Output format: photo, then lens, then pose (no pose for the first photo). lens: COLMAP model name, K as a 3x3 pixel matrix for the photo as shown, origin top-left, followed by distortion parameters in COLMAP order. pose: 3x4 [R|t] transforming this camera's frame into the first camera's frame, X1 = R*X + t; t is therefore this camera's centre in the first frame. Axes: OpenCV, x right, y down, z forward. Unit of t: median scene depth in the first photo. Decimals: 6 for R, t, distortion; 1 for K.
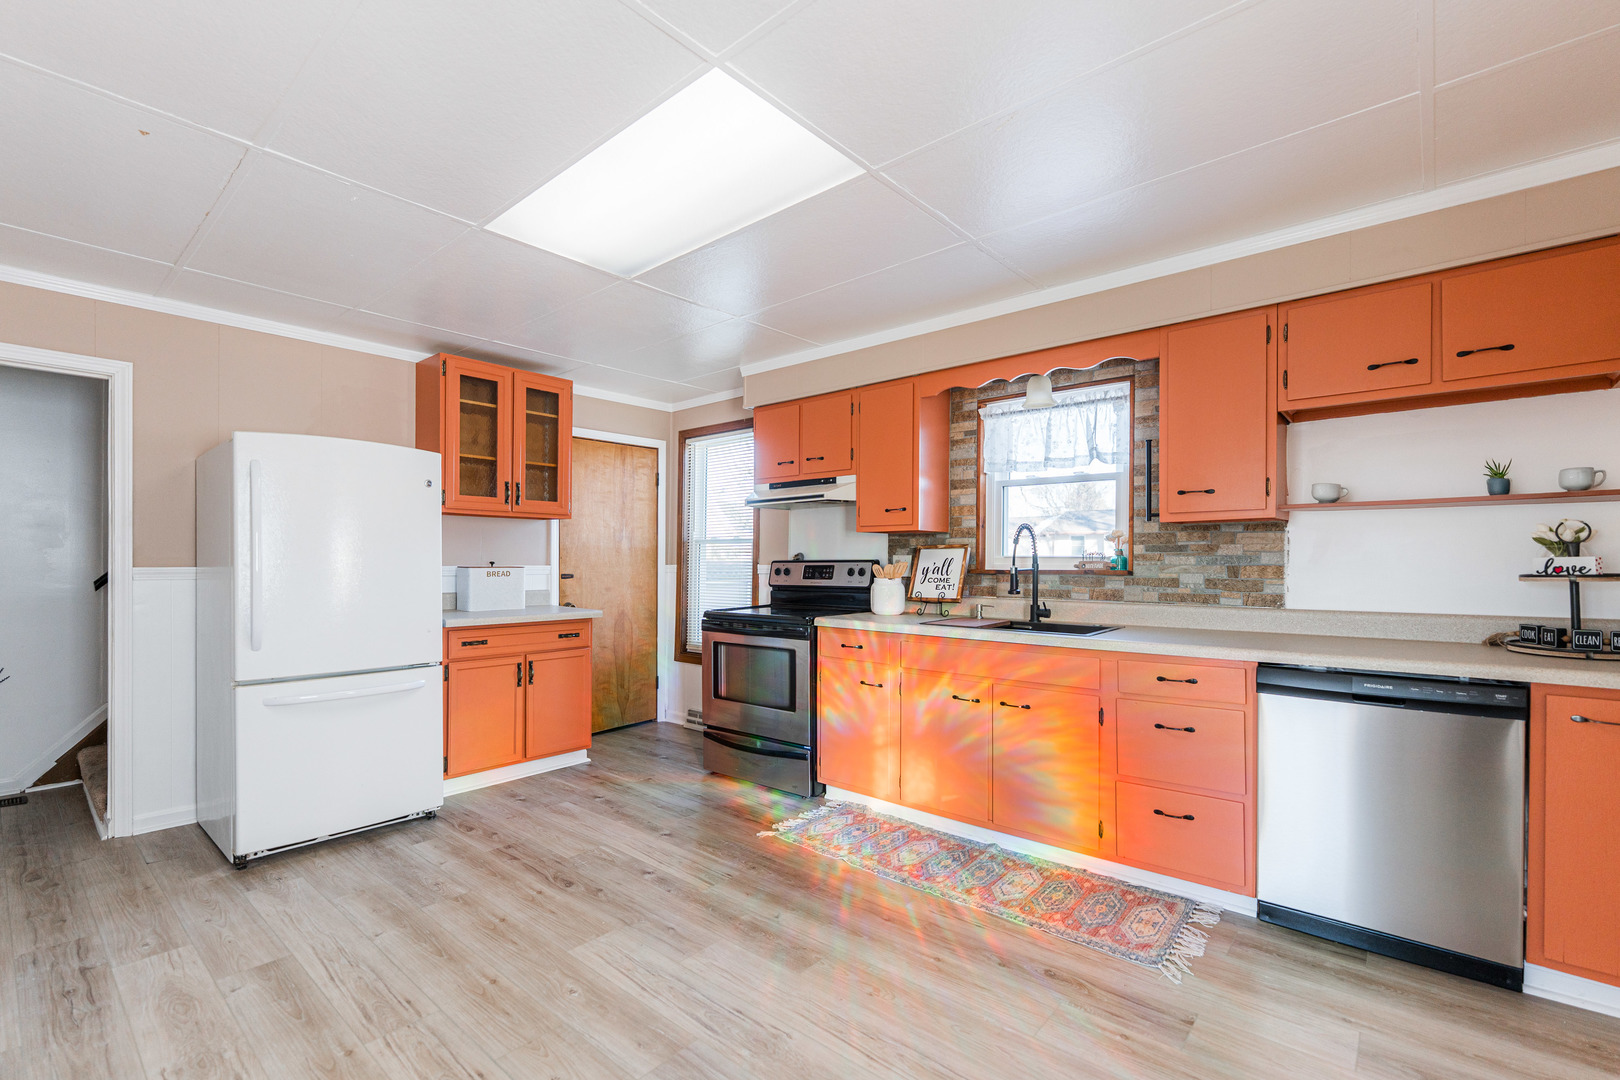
lens RADIAL K [[691.1, 0, 807.7], [0, 691.1, 555.6], [0, 0, 1]] dist [-0.003198, -0.000193]
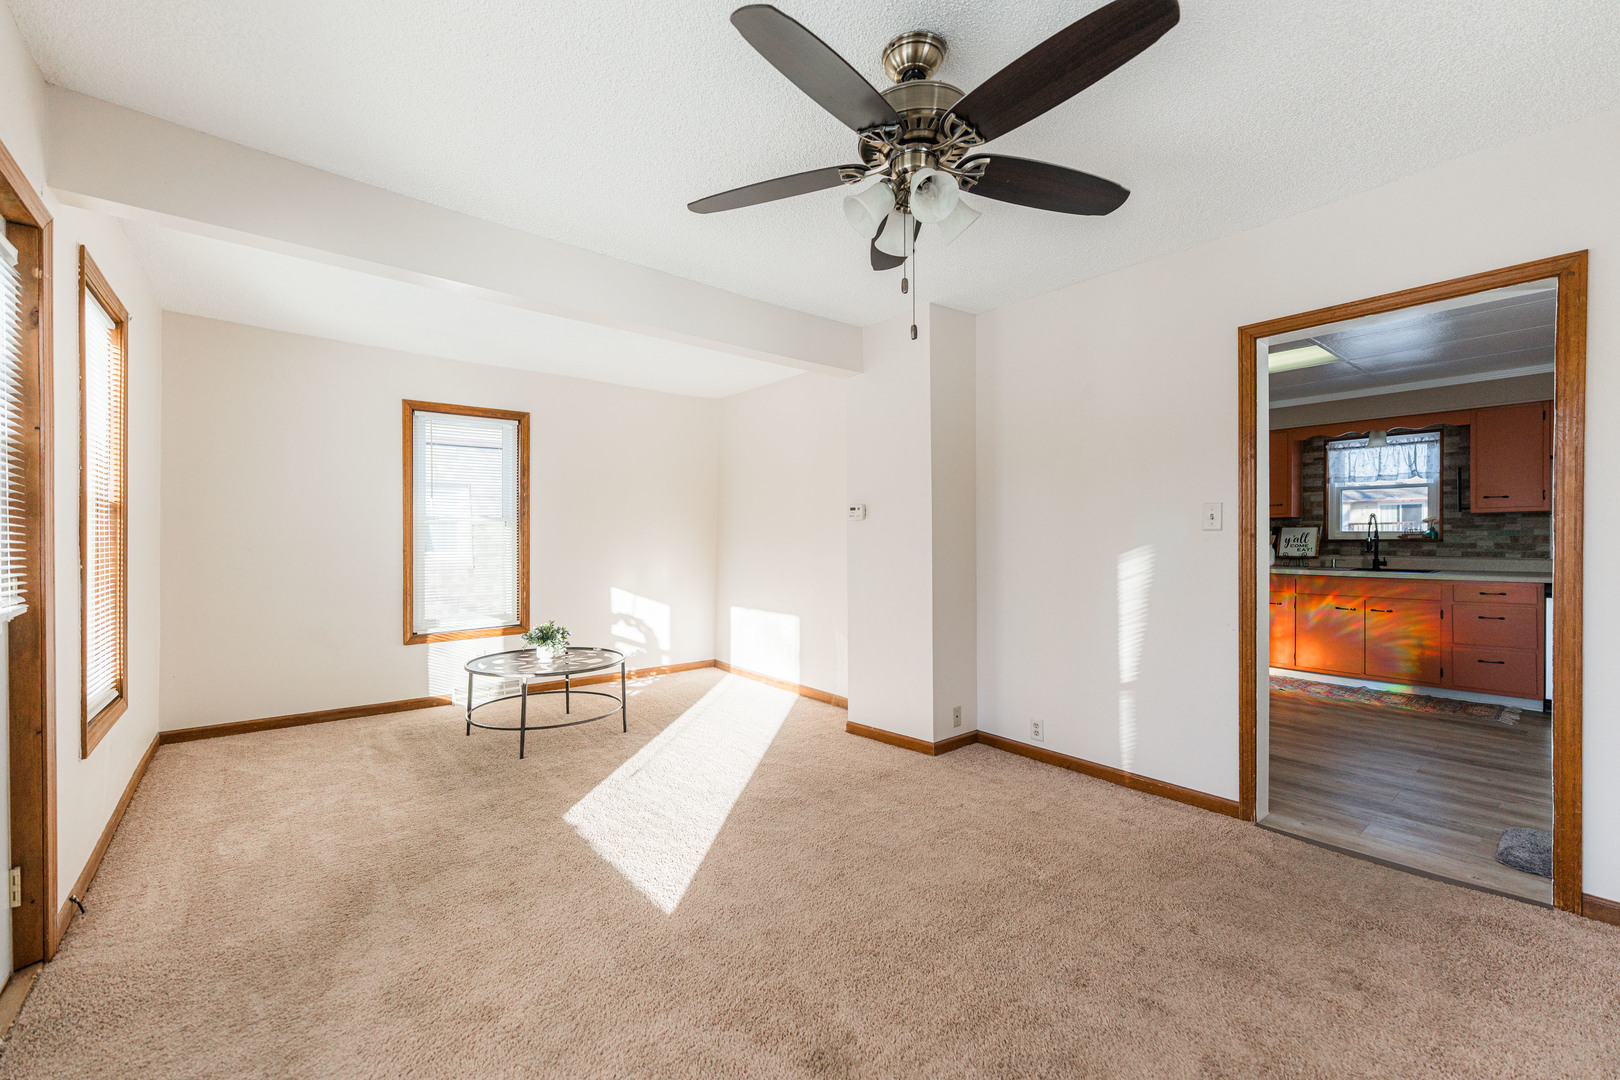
lens RADIAL K [[647.5, 0, 813.2], [0, 647.5, 532.9], [0, 0, 1]] dist [-0.002029, 0.000006]
pose [[0.987766, -0.001970, -0.155931, -0.842519], [0.001442, 0.999993, -0.003496, 0.008694], [0.155936, 0.003228, 0.987762, -0.864495]]
